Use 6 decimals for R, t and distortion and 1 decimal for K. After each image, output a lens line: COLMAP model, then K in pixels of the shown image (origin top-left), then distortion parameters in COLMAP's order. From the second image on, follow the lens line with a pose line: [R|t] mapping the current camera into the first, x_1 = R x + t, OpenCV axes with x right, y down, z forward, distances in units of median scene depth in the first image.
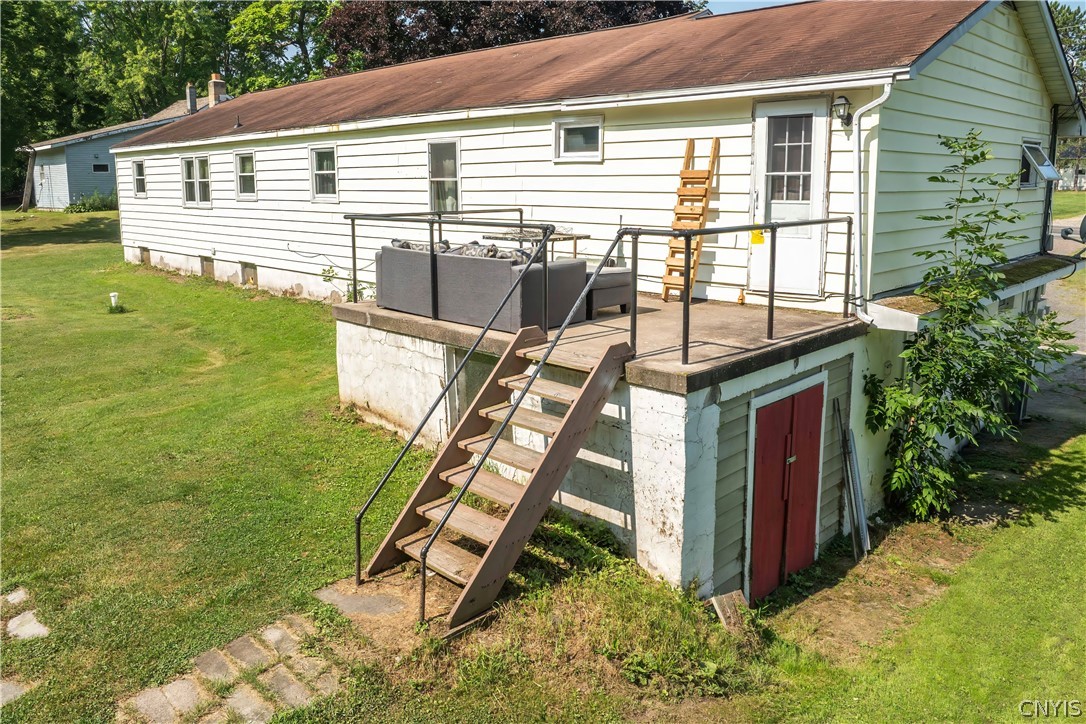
lens RADIAL K [[802.0, 0, 544.6], [0, 802.0, 316.2], [0, 0, 1]] dist [-0.057792, 0.006406]
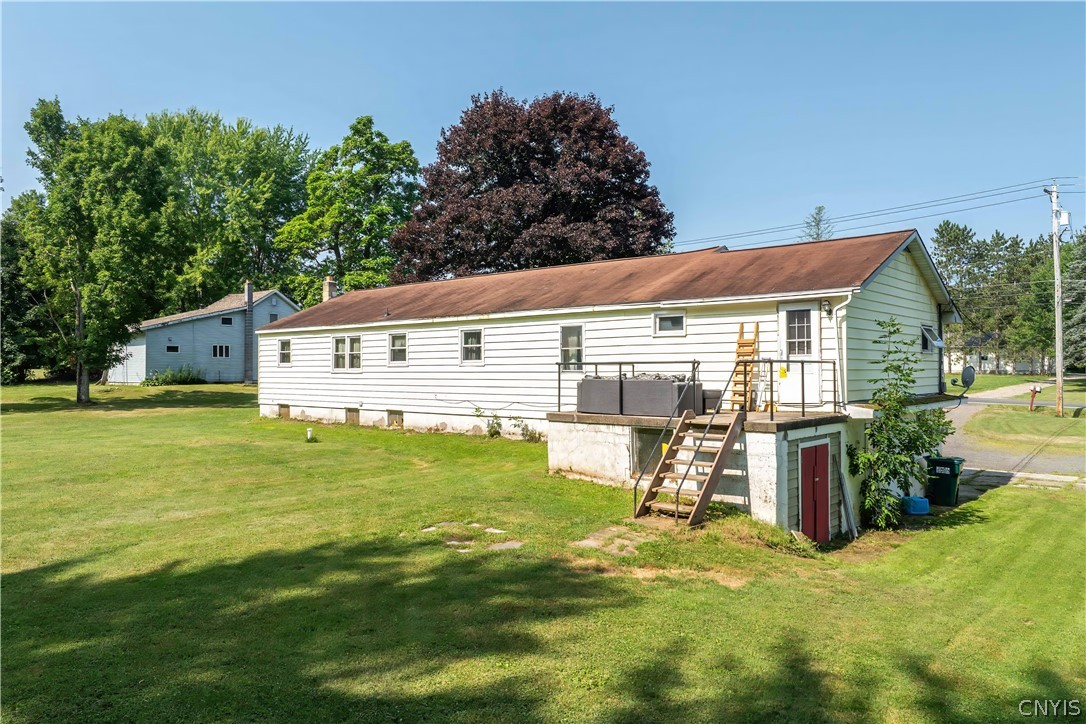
lens RADIAL K [[755.4, 0, 543.0], [0, 755.4, 362.0], [0, 0, 1]] dist [0.003305, -0.135099]
pose [[0.998513, 0.003494, 0.054407, -0.384738], [0.006252, 0.984022, -0.177939, 0.181132], [-0.054160, 0.178014, 0.982536, -0.696140]]
